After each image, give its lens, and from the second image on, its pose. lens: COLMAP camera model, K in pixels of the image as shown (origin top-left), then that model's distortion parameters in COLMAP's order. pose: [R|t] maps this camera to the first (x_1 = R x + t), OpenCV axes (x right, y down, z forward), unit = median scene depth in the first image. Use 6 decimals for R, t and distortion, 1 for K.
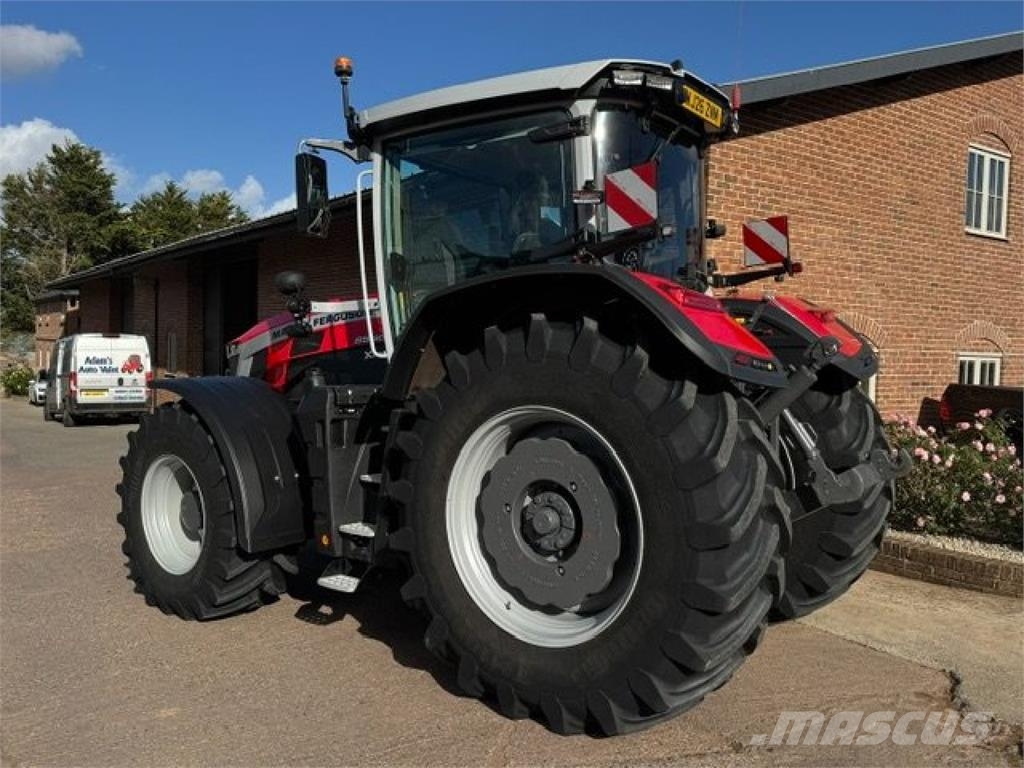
lens RADIAL K [[854.3, 0, 509.2], [0, 854.3, 380.8], [0, 0, 1]] dist [0.074627, -0.103759]
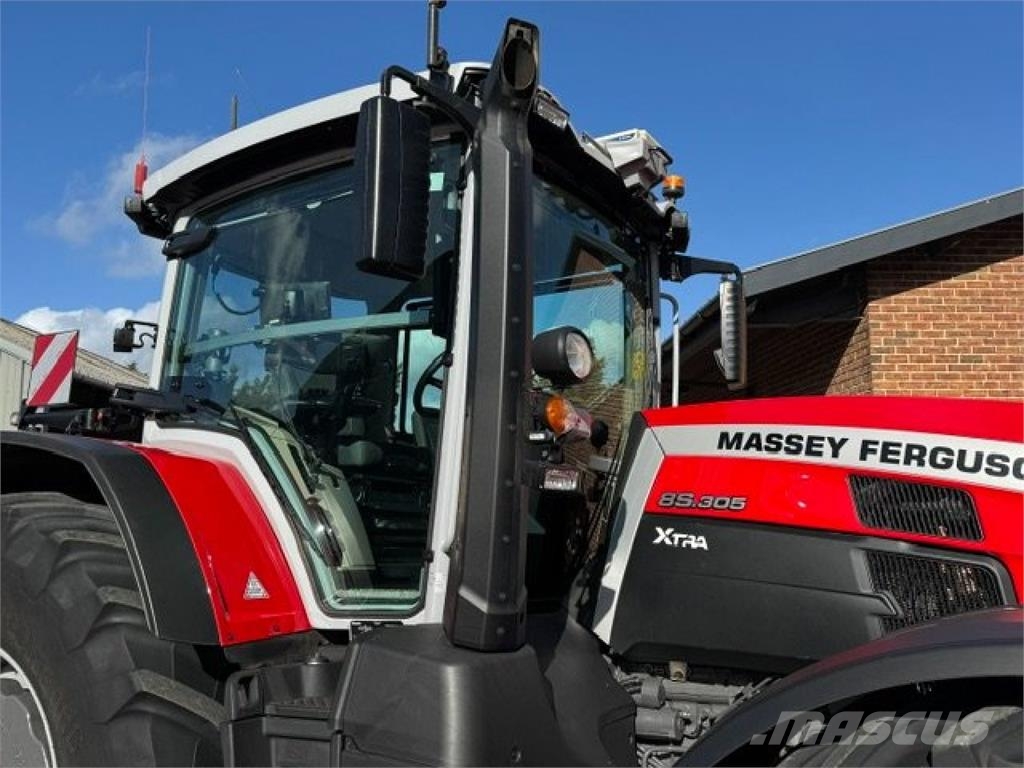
lens RADIAL K [[946.8, 0, 512.0], [0, 946.8, 384.0], [0, 0, 1]] dist [0.149451, -0.278103]
pose [[0.841080, -0.101765, -0.531252, 0.341571], [0.003958, 0.983275, -0.182086, -0.007916], [0.540896, 0.151046, 0.827415, -0.010389]]
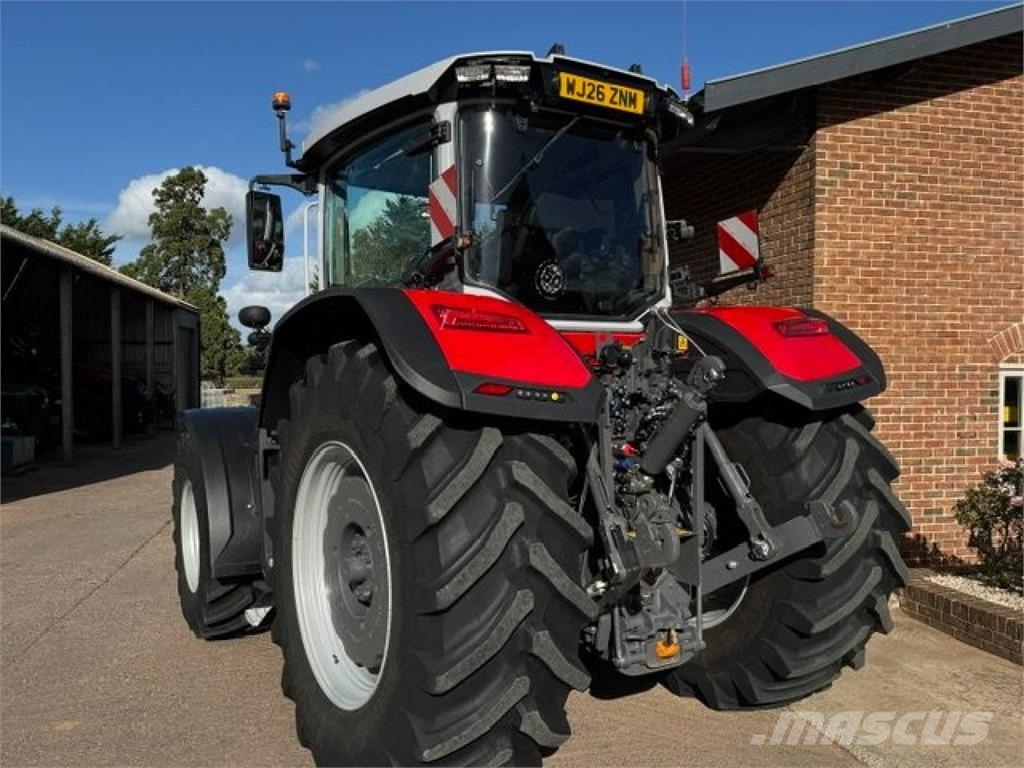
lens RADIAL K [[854.3, 0, 509.2], [0, 854.3, 380.8], [0, 0, 1]] dist [0.074627, -0.103759]
pose [[0.932692, -0.015269, -0.360351, 0.195311], [0.006054, 0.999626, -0.026685, -0.003462], [0.360624, 0.022707, 0.932435, 0.074692]]
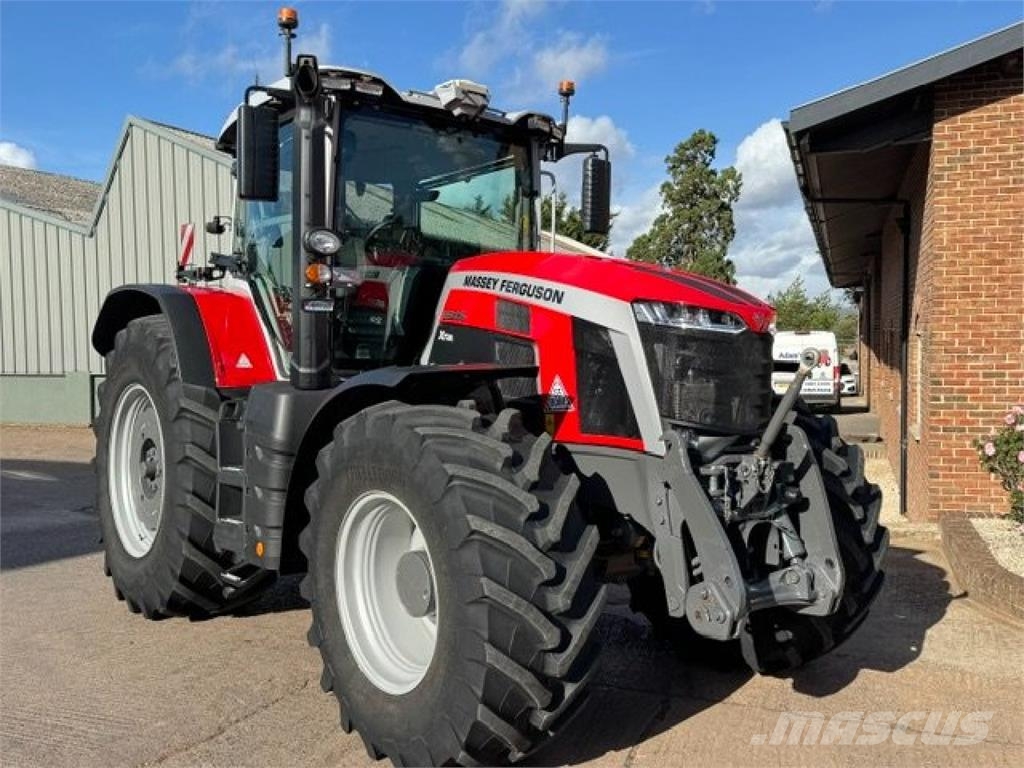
lens RADIAL K [[946.8, 0, 512.0], [0, 946.8, 384.0], [0, 0, 1]] dist [0.149451, -0.278103]
pose [[0.585726, 0.009051, -0.810458, 0.638451], [-0.003474, 0.999956, 0.008656, 0.005719], [0.810502, -0.002255, 0.585732, -0.006290]]
